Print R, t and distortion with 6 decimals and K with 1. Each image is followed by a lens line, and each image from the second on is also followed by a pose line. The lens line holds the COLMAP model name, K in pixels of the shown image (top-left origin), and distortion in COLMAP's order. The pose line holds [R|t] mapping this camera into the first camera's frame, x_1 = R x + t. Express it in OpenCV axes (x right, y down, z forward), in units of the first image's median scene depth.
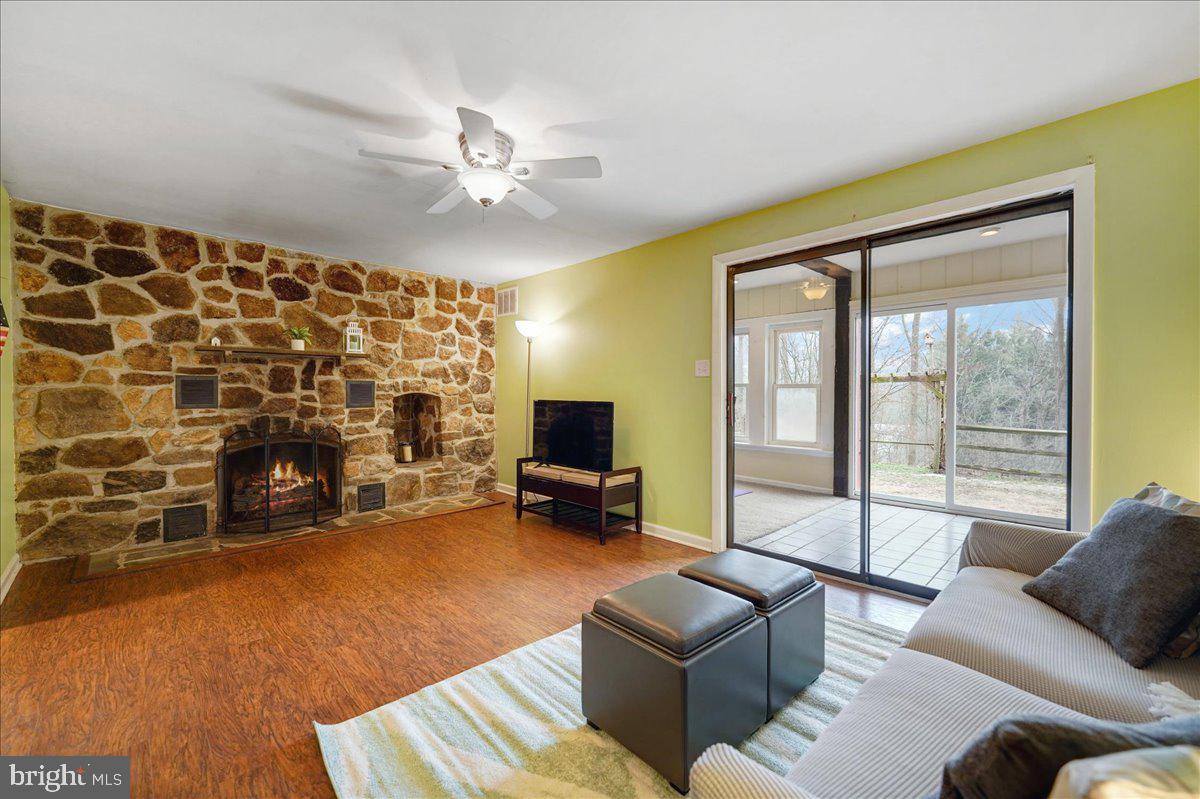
lens RADIAL K [[542.2, 0, 600.0], [0, 542.2, 399.5], [0, 0, 1]] dist [-0.000447, -0.000052]
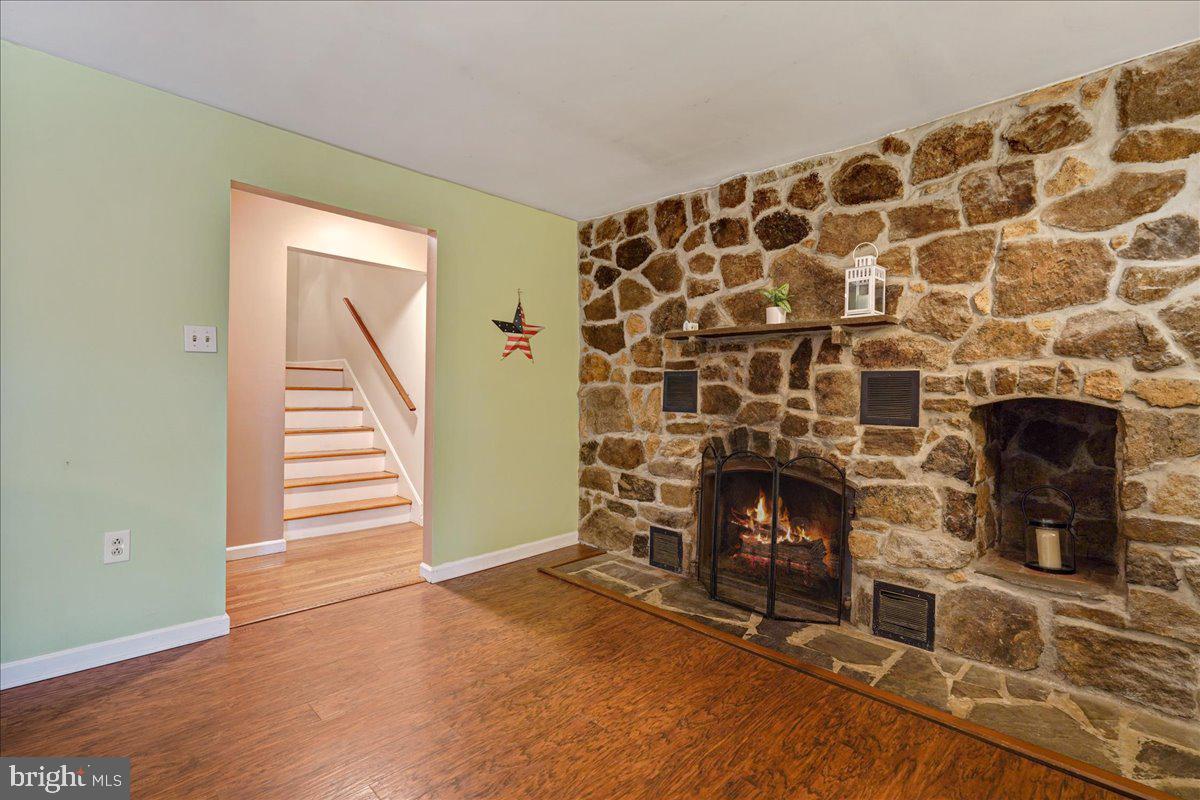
lens RADIAL K [[542.9, 0, 481.3], [0, 542.9, 396.1], [0, 0, 1]] dist [-0.001914, -0.000219]
pose [[-0.002263, 0.009474, -0.999953, 0.060364], [-0.030902, 0.999477, 0.009540, -0.005585], [0.999520, 0.030922, -0.001969, 0.676608]]
